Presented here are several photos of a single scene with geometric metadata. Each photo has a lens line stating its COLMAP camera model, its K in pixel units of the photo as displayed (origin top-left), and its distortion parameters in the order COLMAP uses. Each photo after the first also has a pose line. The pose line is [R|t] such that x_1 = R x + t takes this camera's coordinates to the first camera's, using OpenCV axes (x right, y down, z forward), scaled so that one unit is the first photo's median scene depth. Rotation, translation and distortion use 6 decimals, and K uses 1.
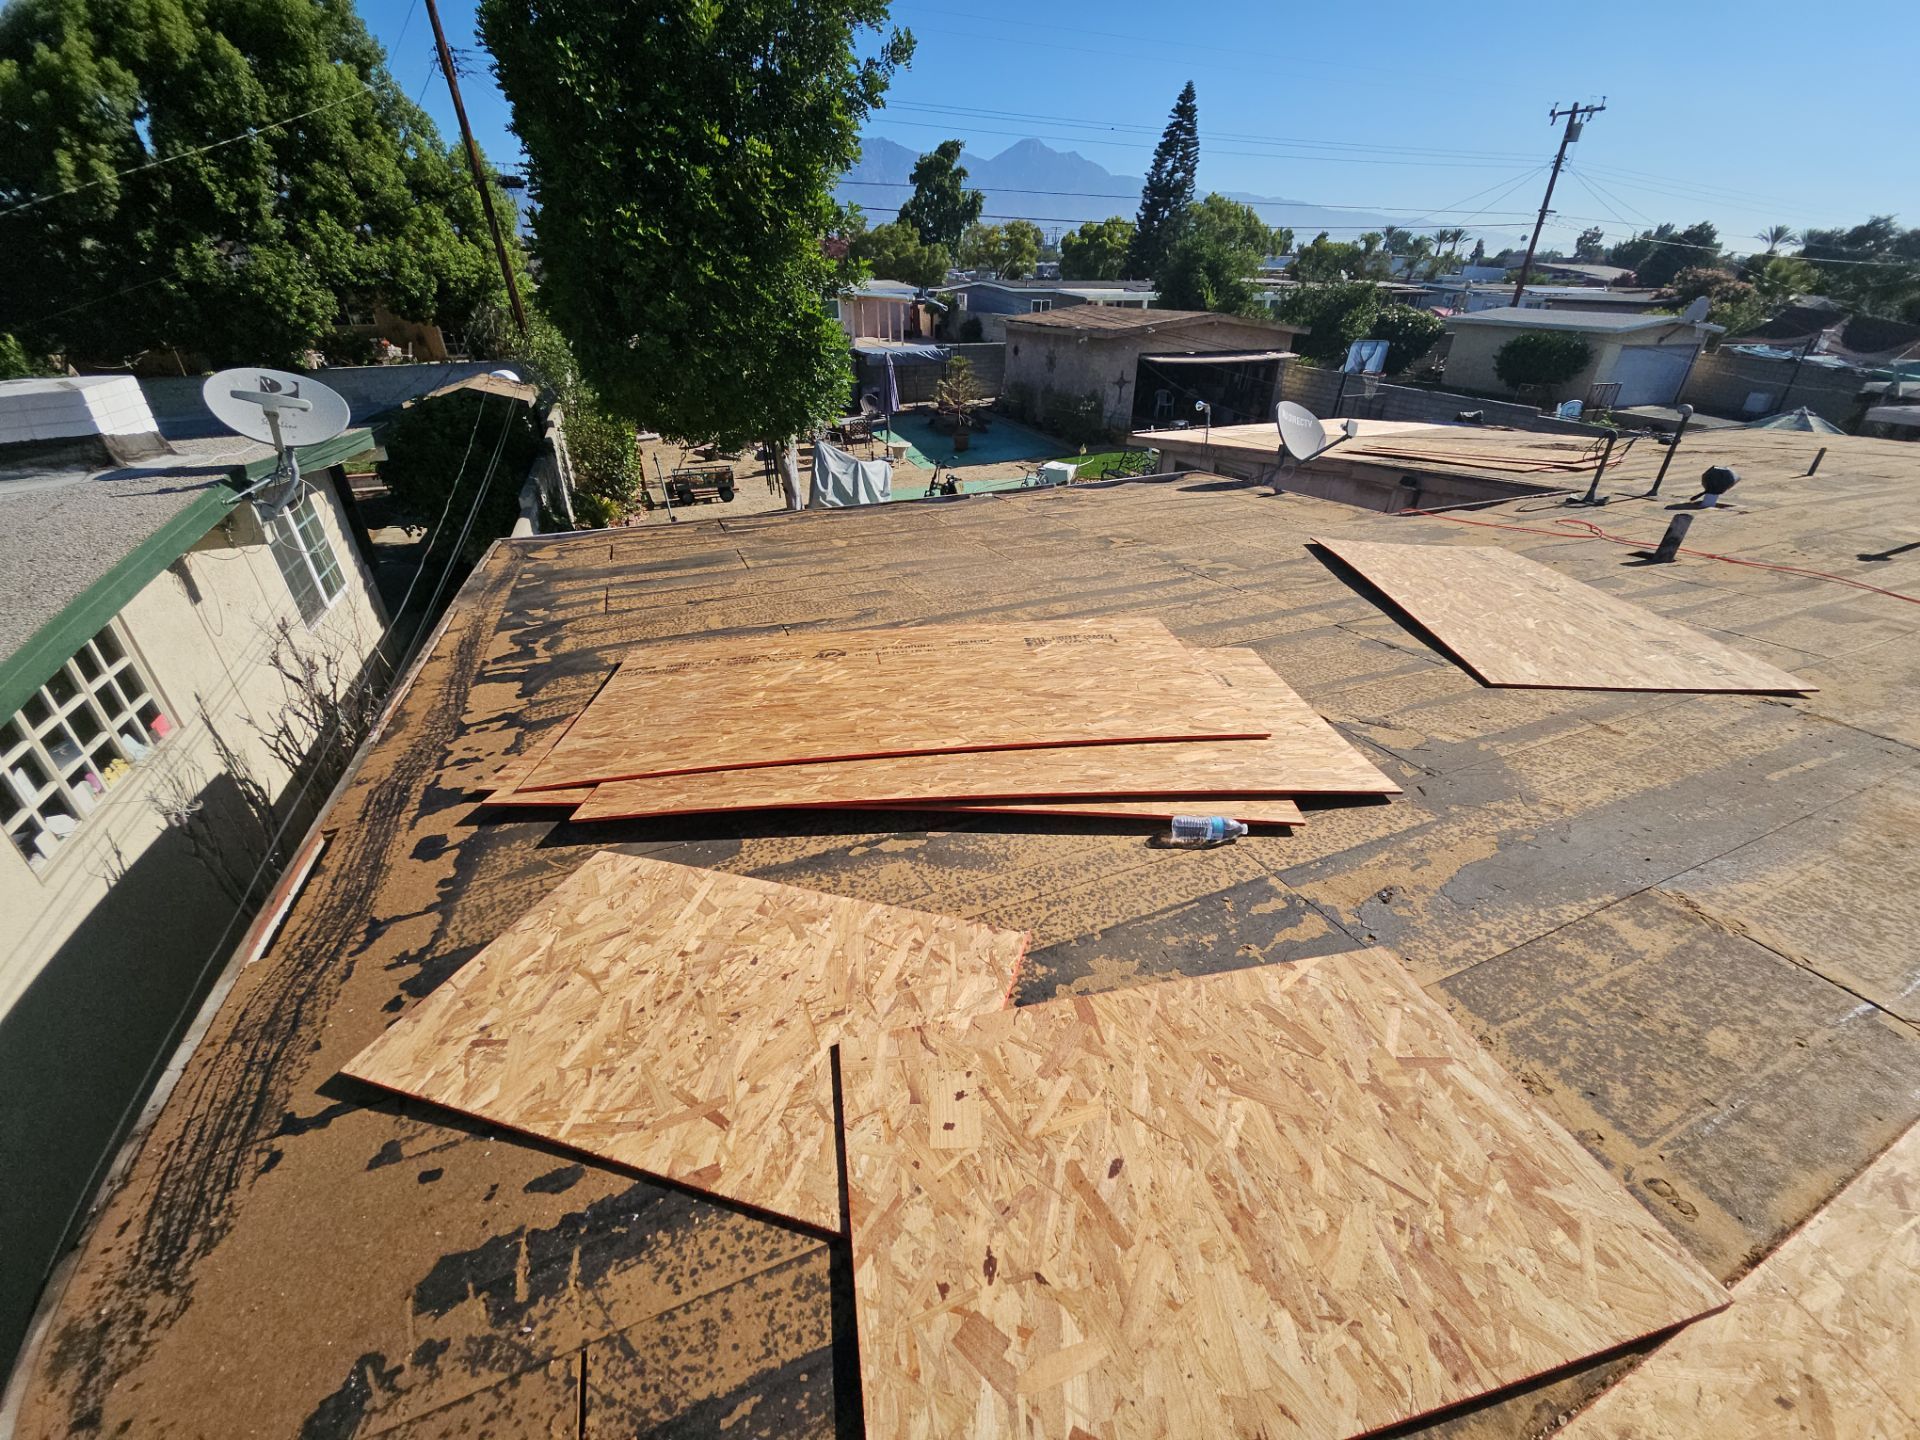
lens RADIAL K [[772.2, 0, 967.6], [0, 772.2, 718.2], [0, 0, 1]] dist [-0.000448, -0.011079]
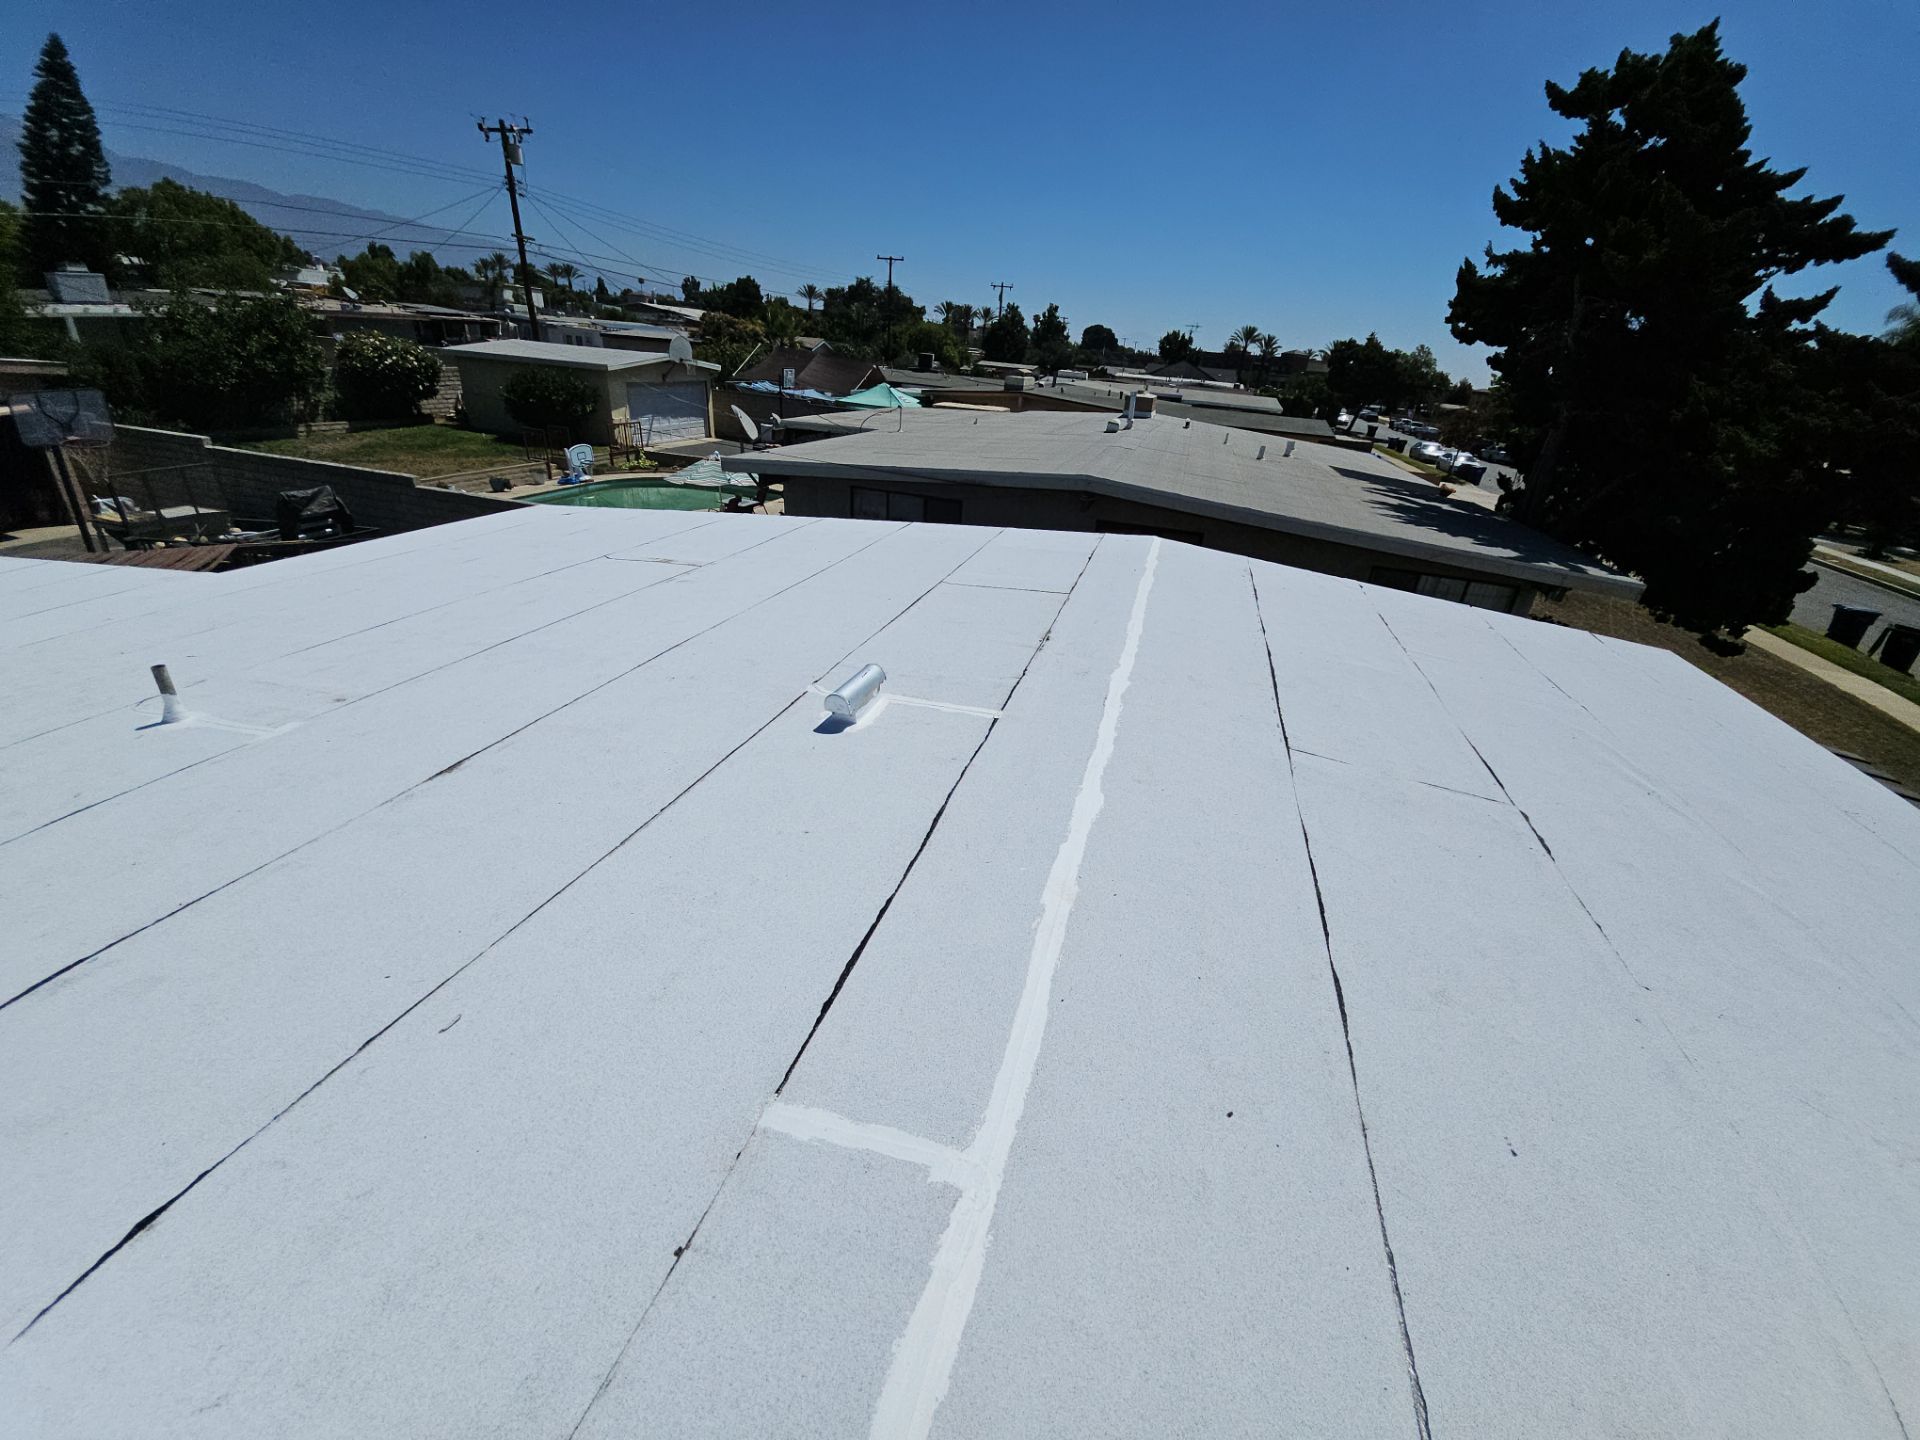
lens RADIAL K [[772.2, 0, 967.6], [0, 772.2, 718.2], [0, 0, 1]] dist [-0.000448, -0.011079]
pose [[0.614233, -0.300844, 0.729528, 2.327798], [0.323520, 0.939216, 0.114924, -0.474291], [-0.719759, 0.165427, 0.674227, 0.778789]]
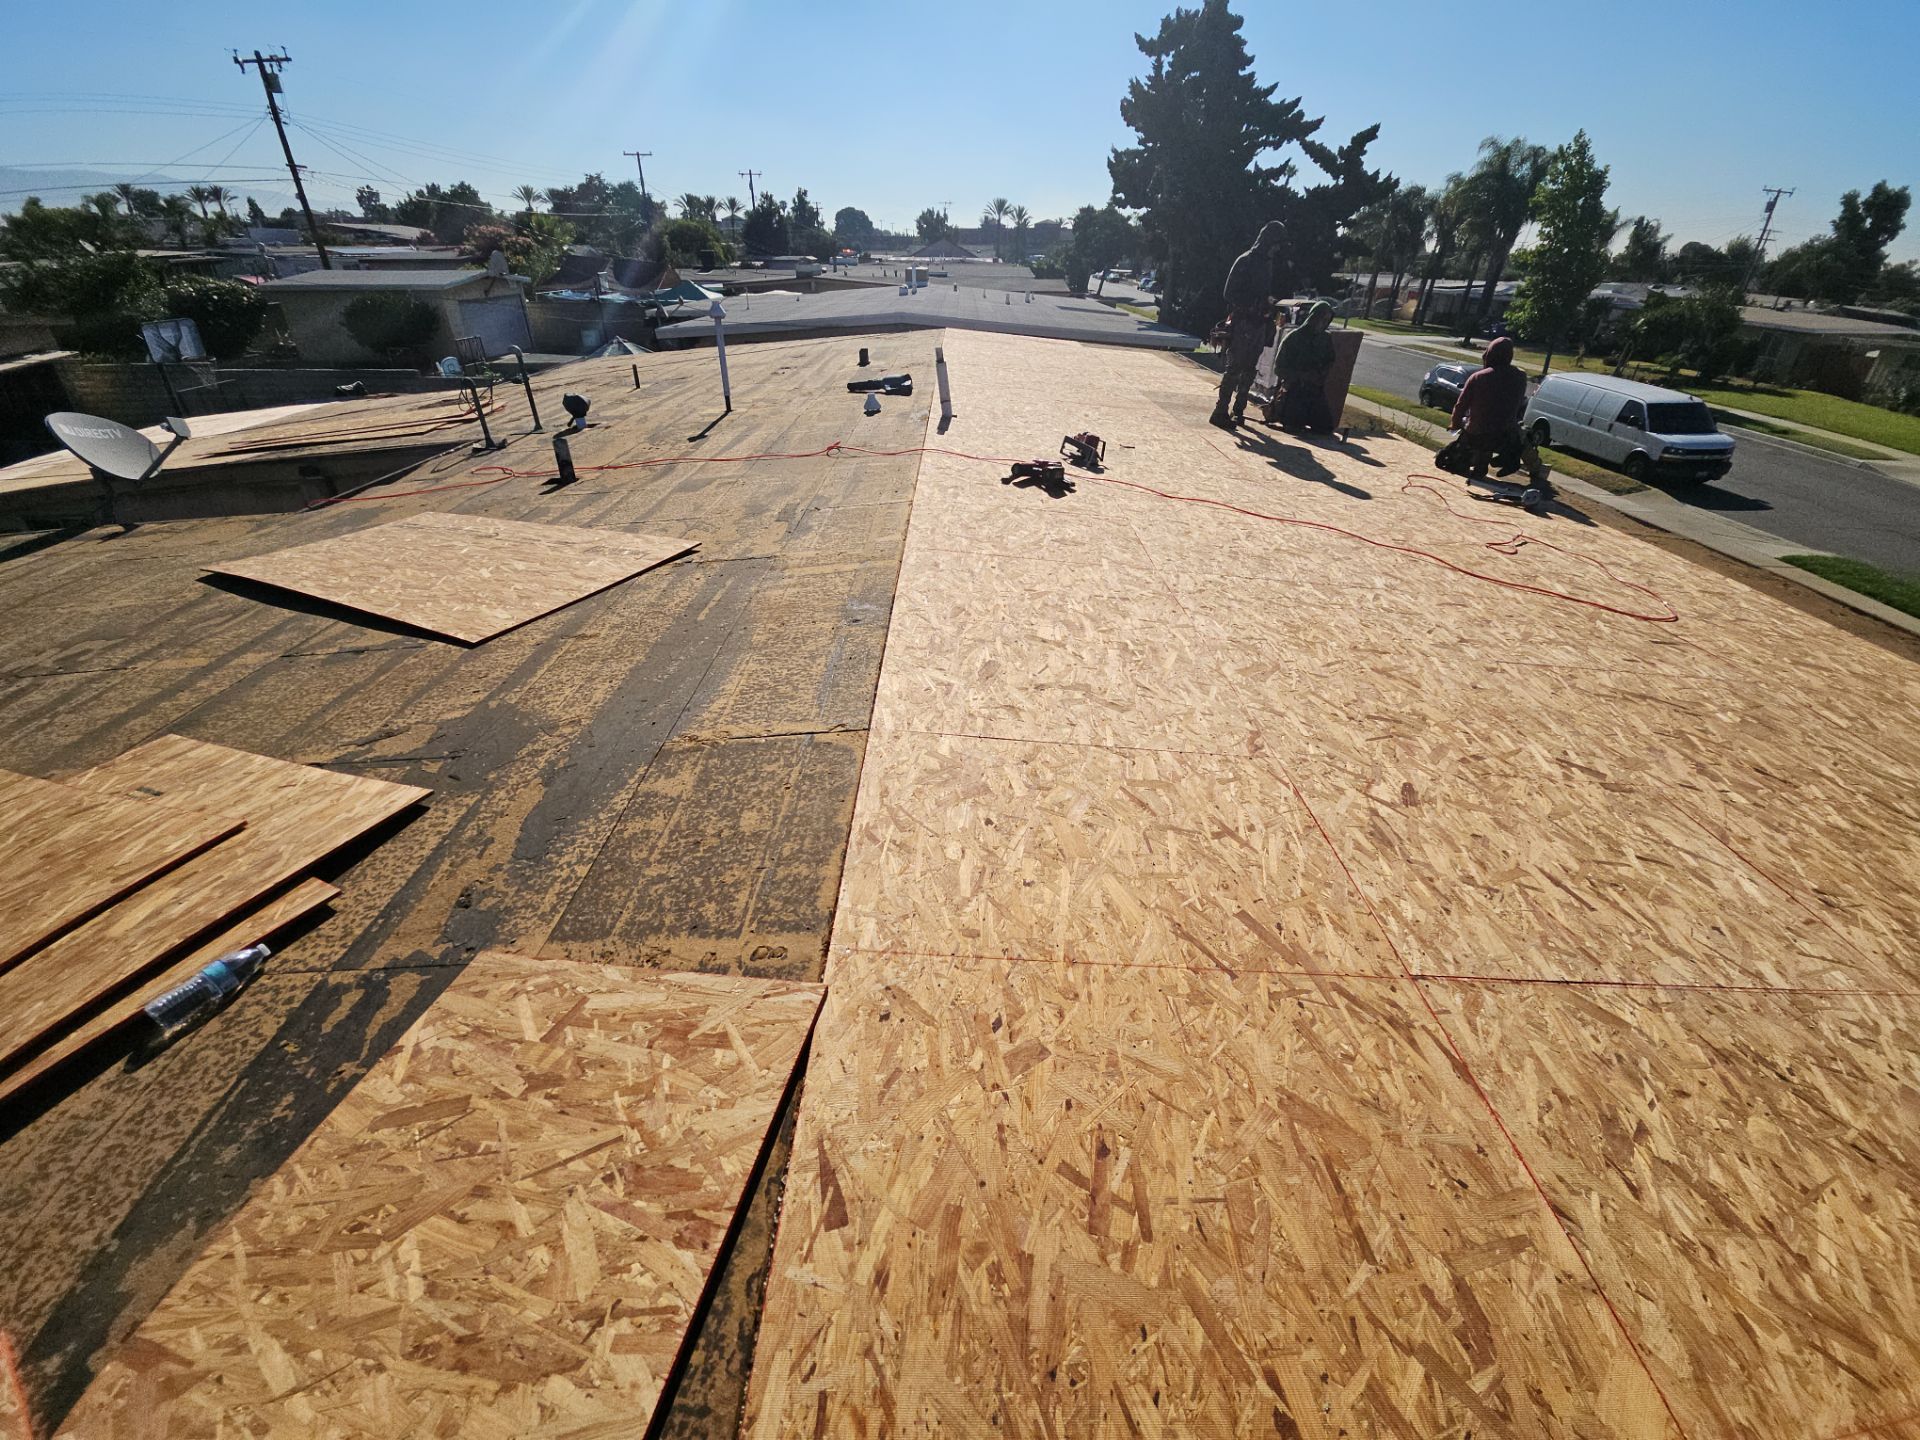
lens RADIAL K [[761.6, 0, 968.6], [0, 761.6, 720.5], [0, 0, 1]] dist [-0.000193, -0.010598]
pose [[0.375151, -0.490134, 0.786785, 0.098787], [0.452365, 0.837648, 0.306124, 0.027346], [-0.809091, 0.241071, 0.535964, -0.019429]]
